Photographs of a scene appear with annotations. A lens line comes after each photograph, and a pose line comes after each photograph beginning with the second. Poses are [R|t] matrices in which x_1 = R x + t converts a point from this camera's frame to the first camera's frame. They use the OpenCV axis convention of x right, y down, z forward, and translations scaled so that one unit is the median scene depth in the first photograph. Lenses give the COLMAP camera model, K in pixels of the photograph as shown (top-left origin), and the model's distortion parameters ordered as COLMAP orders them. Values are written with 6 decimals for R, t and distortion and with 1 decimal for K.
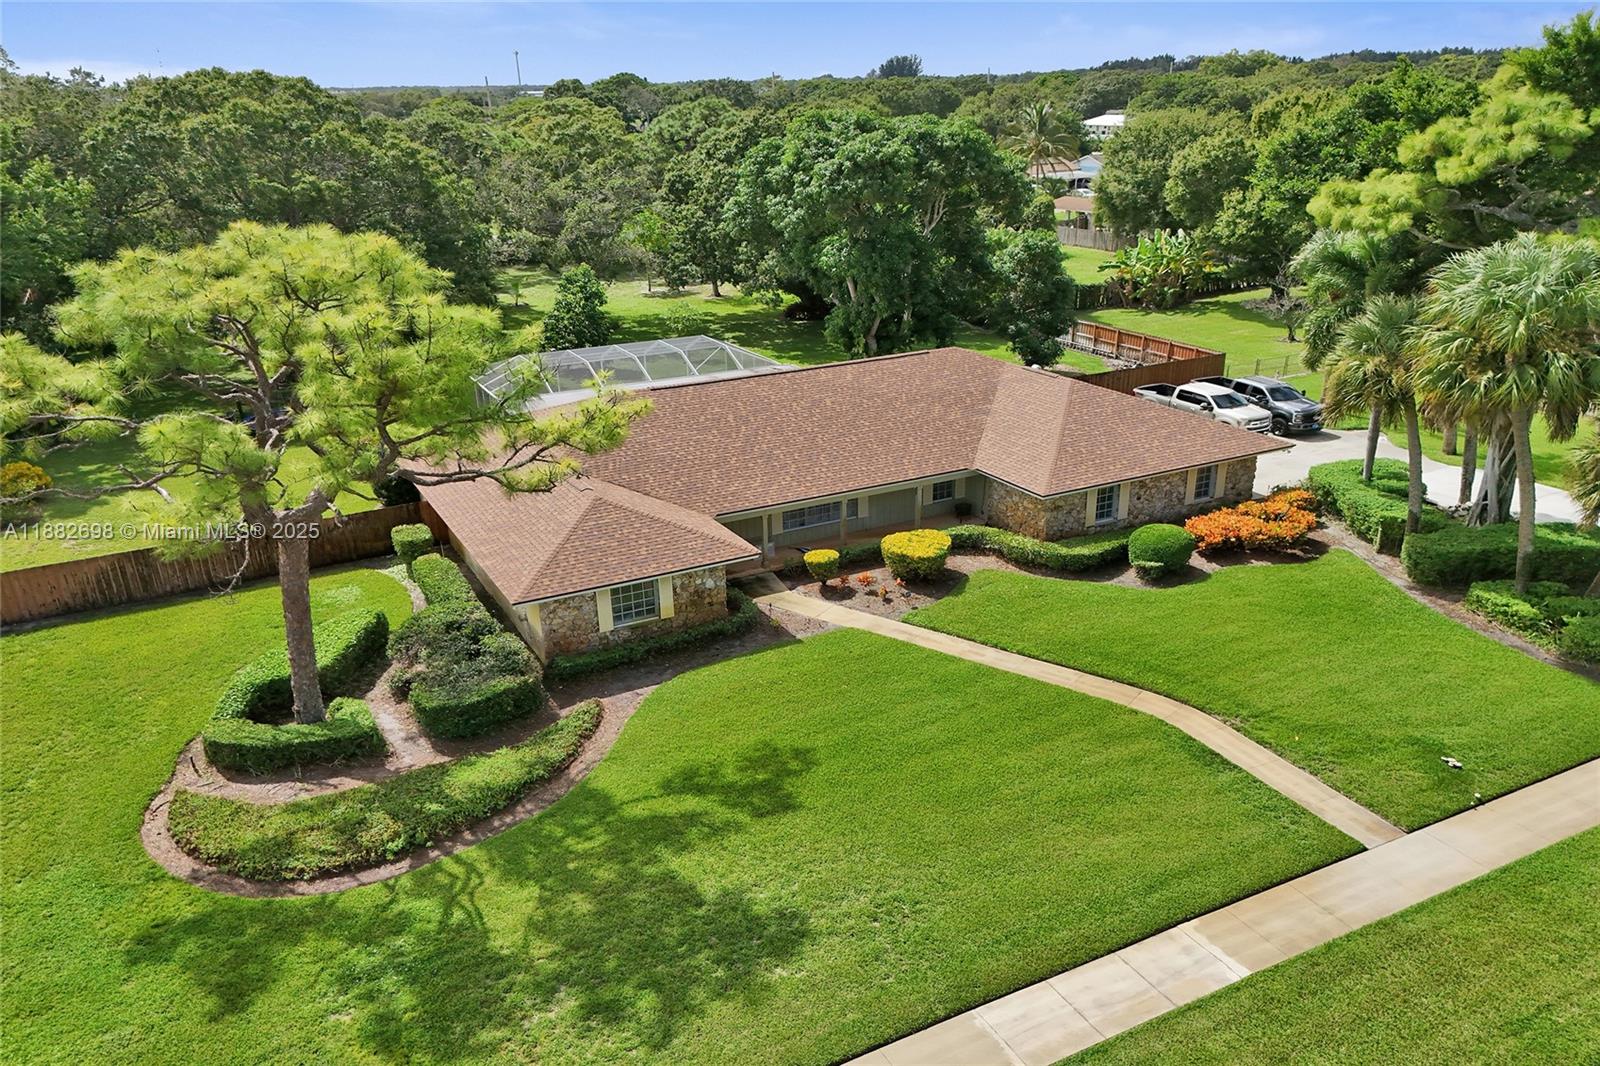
lens RADIAL K [[1078.2, 0, 820.5], [0, 1078.2, 536.1], [0, 0, 1]] dist [0.071307, -0.047111]
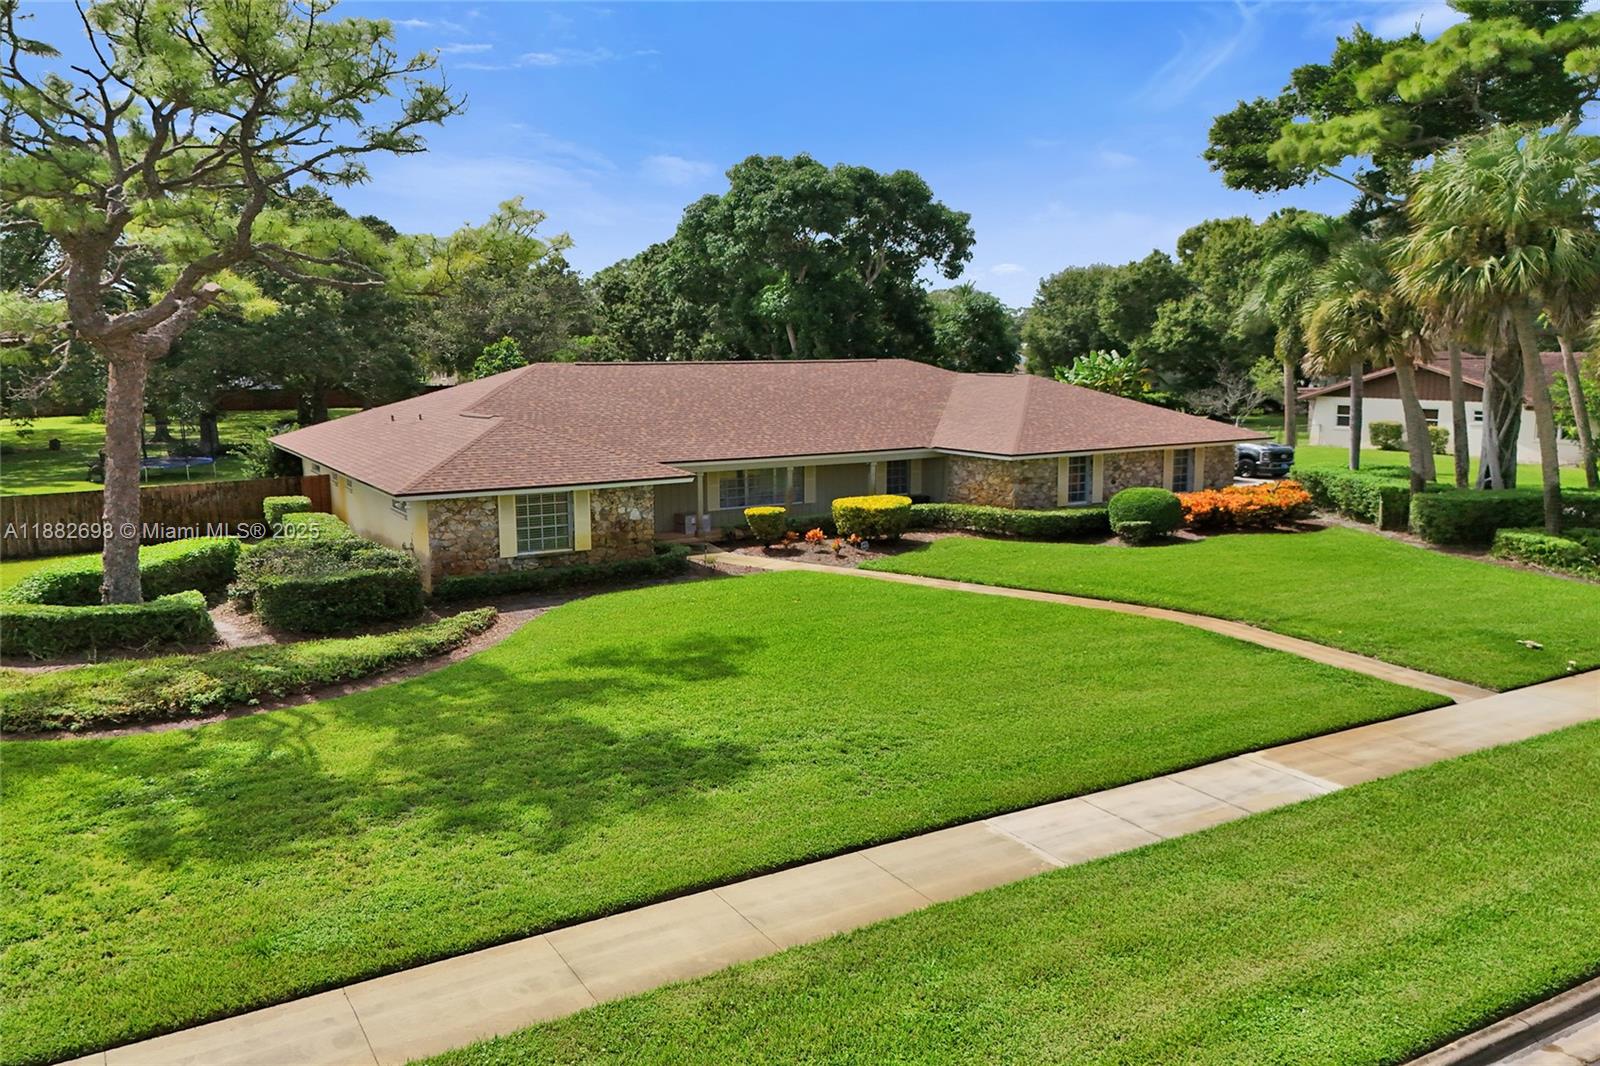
lens RADIAL K [[1092.2, 0, 800.0], [0, 1092.2, 533.0], [0, 0, 1]] dist [0.070600, -0.042559]
pose [[0.998967, 0.004689, 0.045196, -0.010979], [0.006531, 0.969517, -0.244938, 0.274315], [-0.044967, 0.244980, 0.968485, 0.159773]]
